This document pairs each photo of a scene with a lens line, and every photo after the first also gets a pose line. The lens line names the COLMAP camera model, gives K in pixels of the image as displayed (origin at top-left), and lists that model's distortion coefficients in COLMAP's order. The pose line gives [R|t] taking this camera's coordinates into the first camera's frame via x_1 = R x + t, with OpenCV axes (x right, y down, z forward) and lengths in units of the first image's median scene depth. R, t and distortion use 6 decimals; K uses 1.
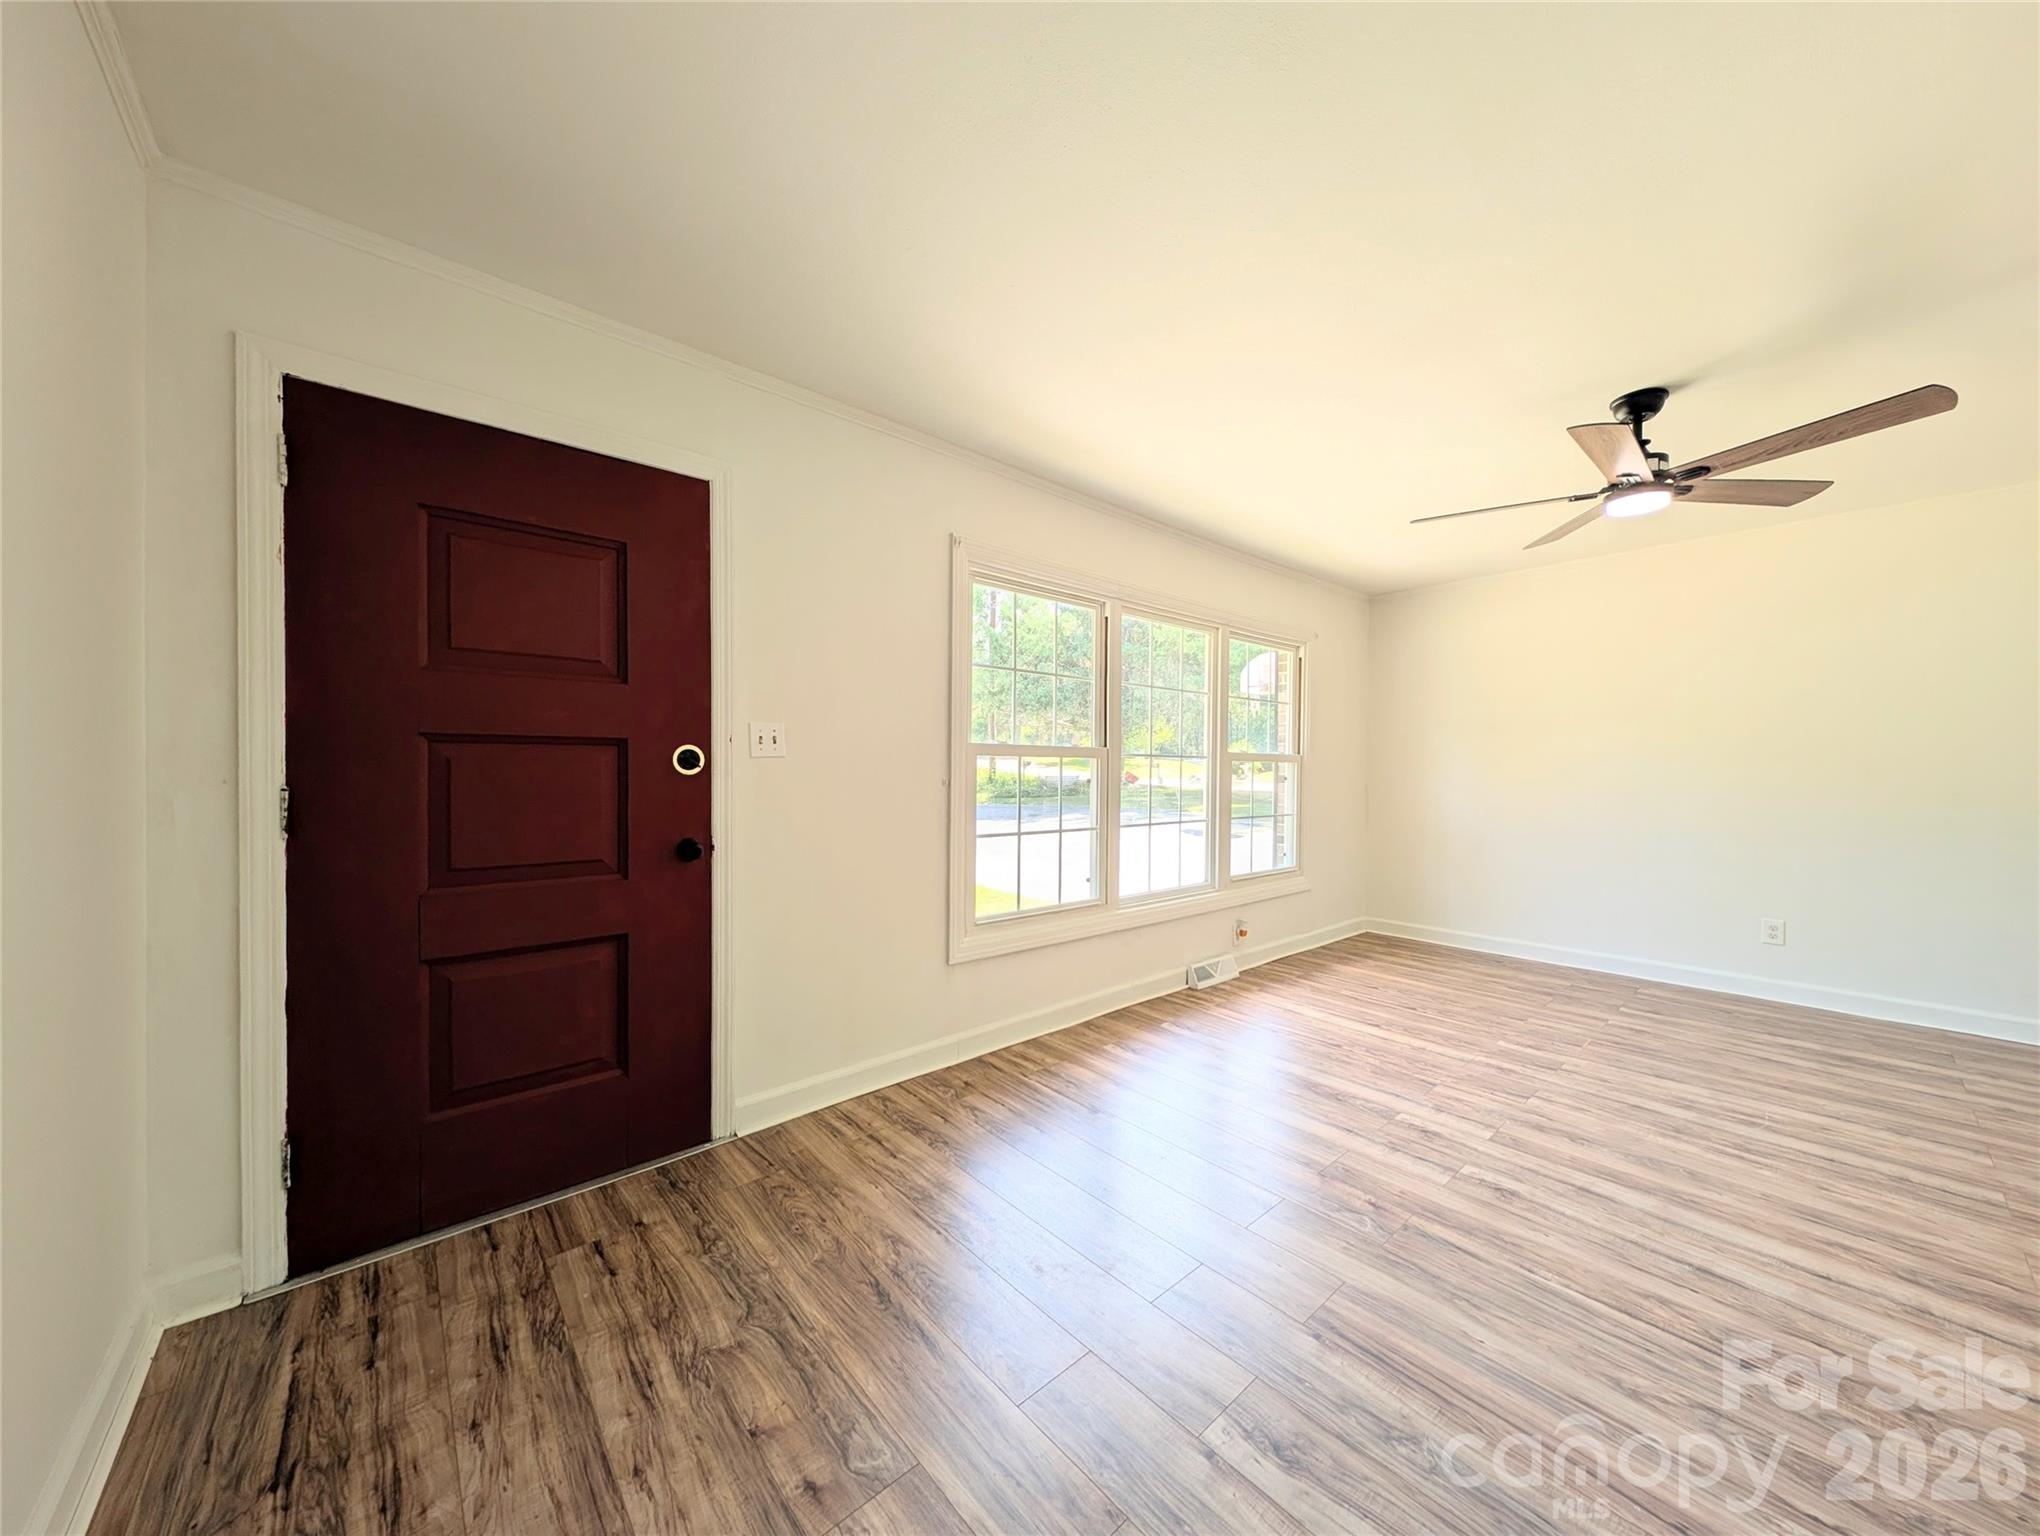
lens RADIAL K [[727.4, 0, 1011.5], [0, 727.4, 773.7], [0, 0, 1]] dist [-0.001372, 0.000140]
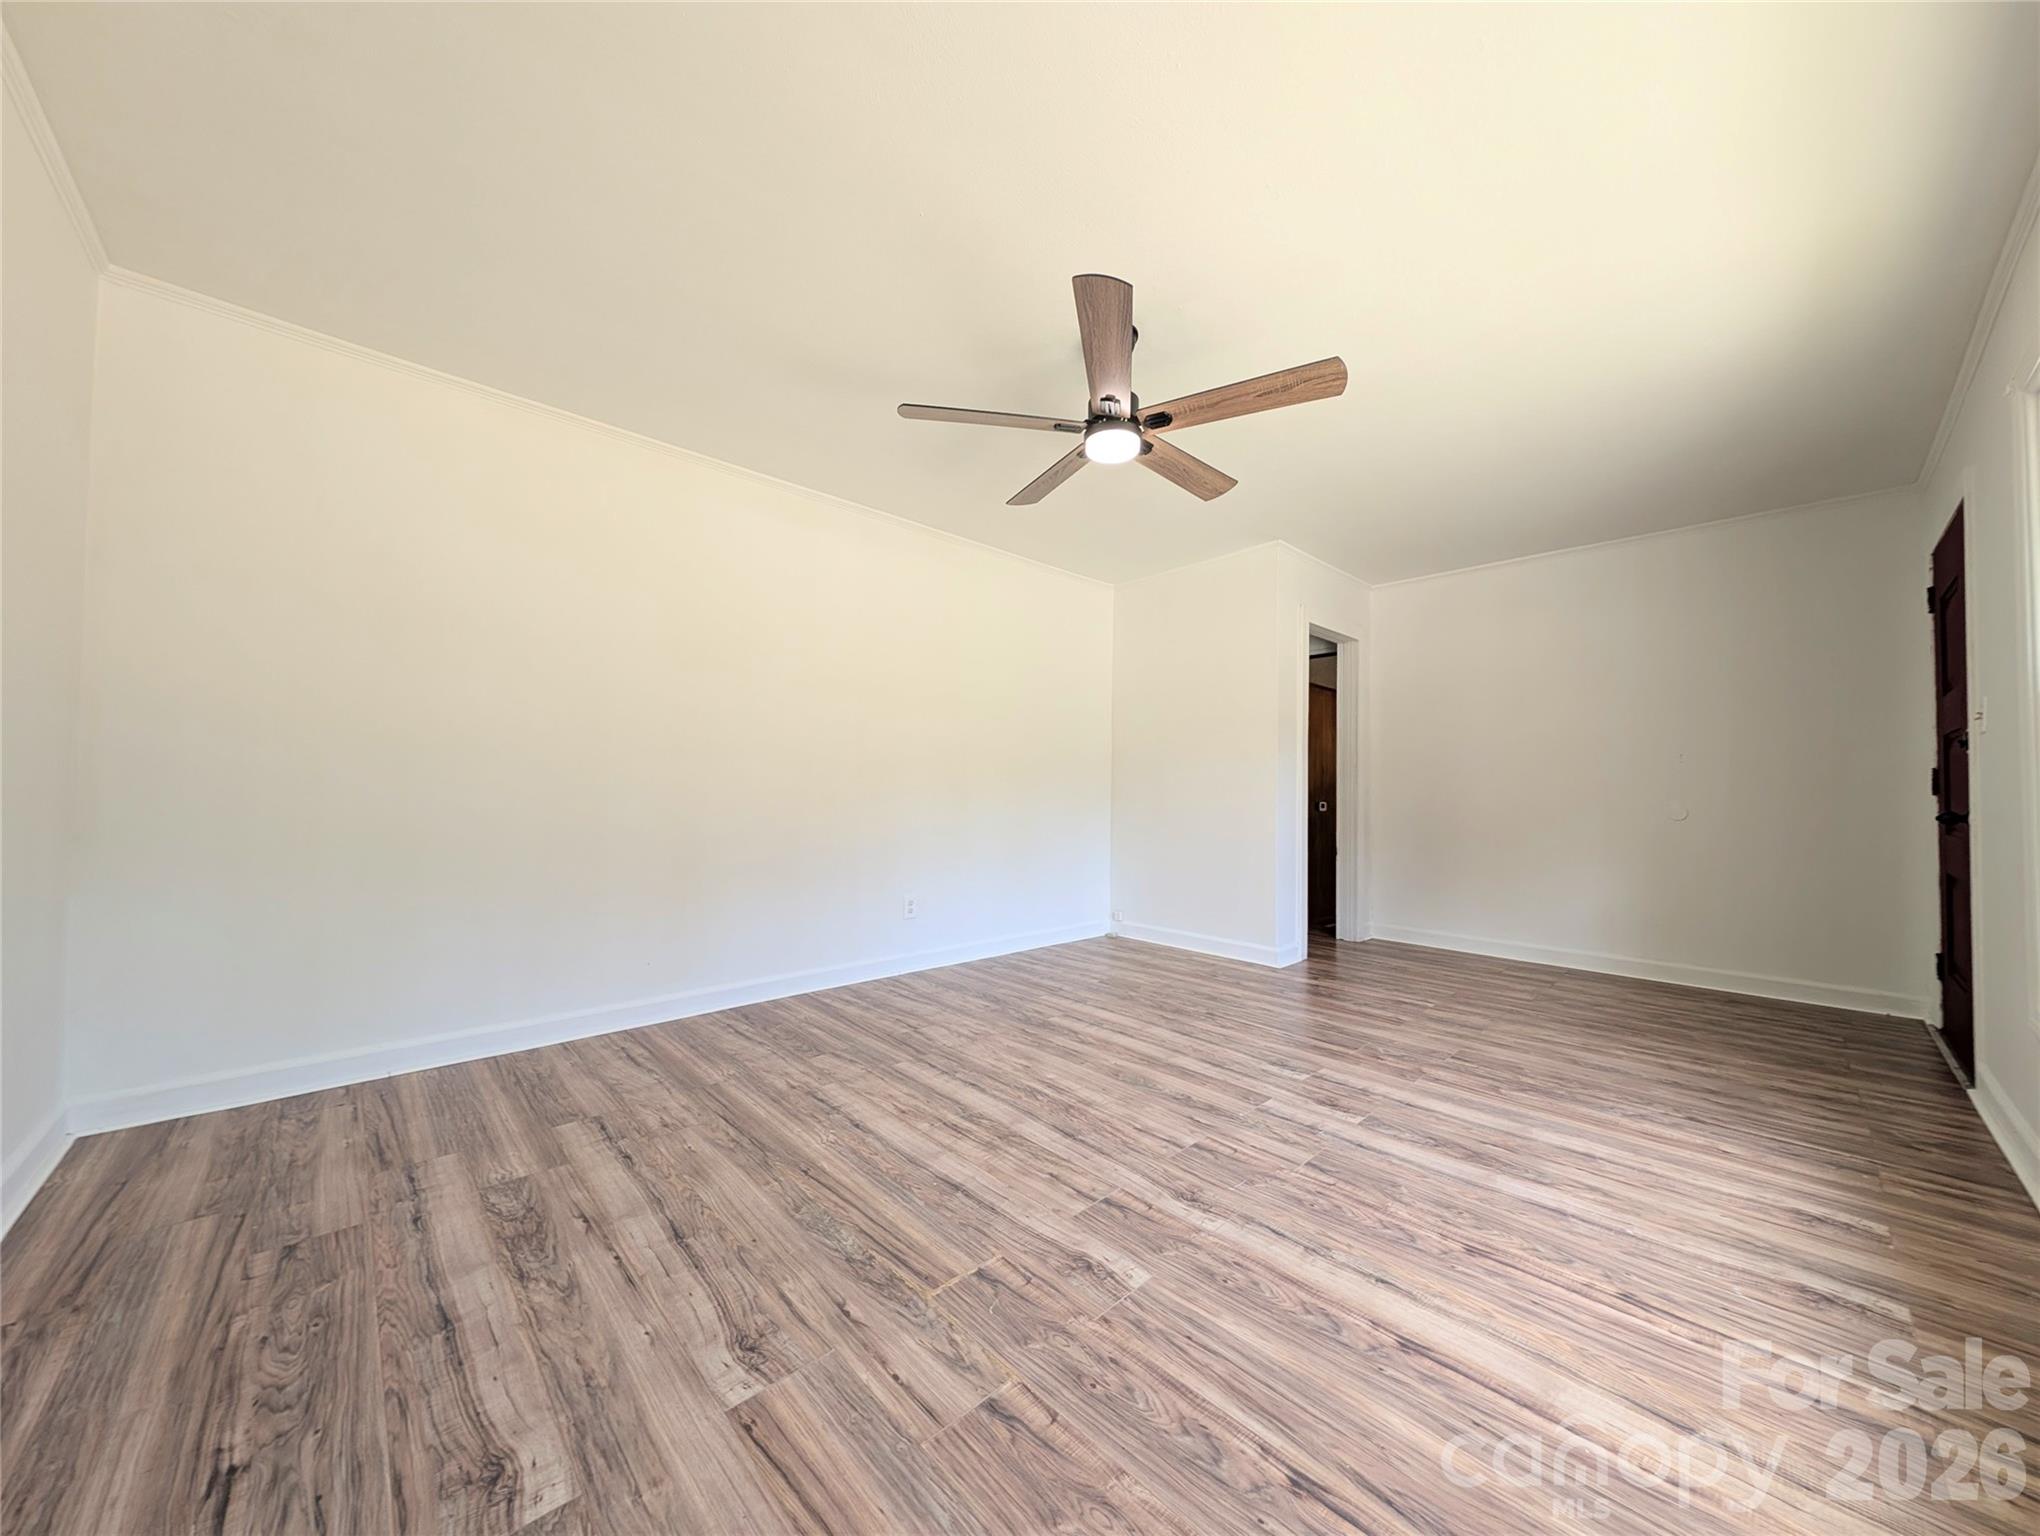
lens RADIAL K [[720.1, 0, 1017.9], [0, 720.1, 769.4], [0, 0, 1]] dist [0.015605, -0.010535]
pose [[-0.999161, -0.017659, -0.036944, 0.859327], [-0.016919, 0.999652, -0.020259, 0.059133], [0.037289, -0.019617, -0.999112, 1.629834]]
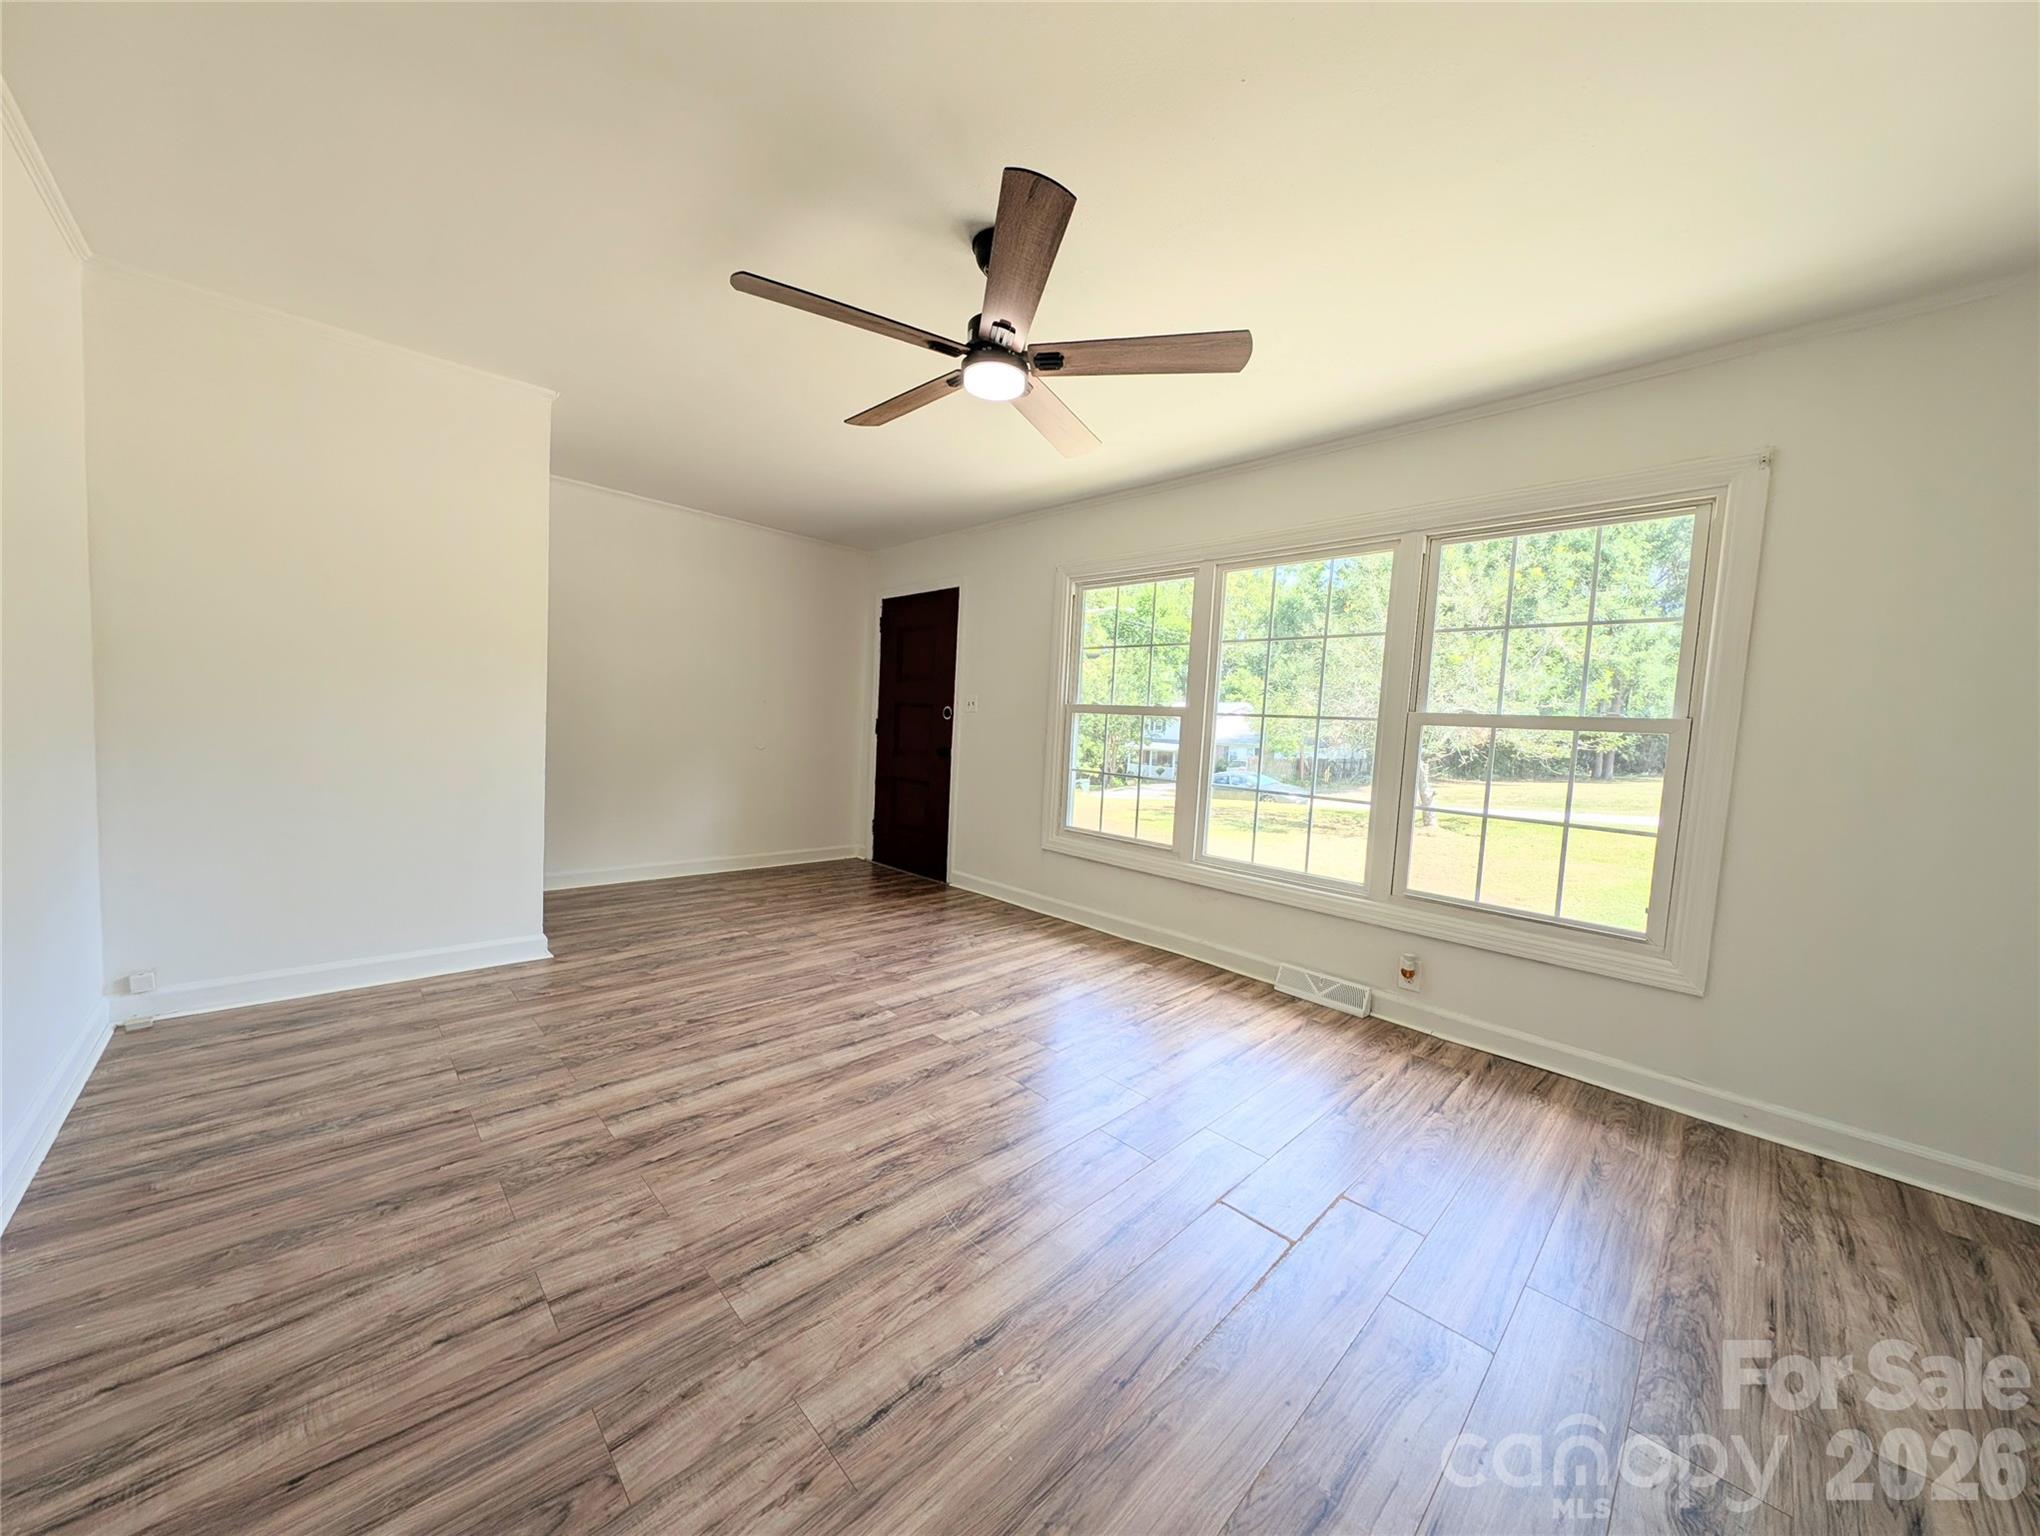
lens RADIAL K [[720.1, 0, 1017.9], [0, 720.1, 769.4], [0, 0, 1]] dist [0.015605, -0.010535]
pose [[0.062055, 0.060954, -0.996210, 1.441294], [-0.062202, 0.996429, 0.057093, 0.012209], [0.996133, 0.058424, 0.065625, 0.843319]]
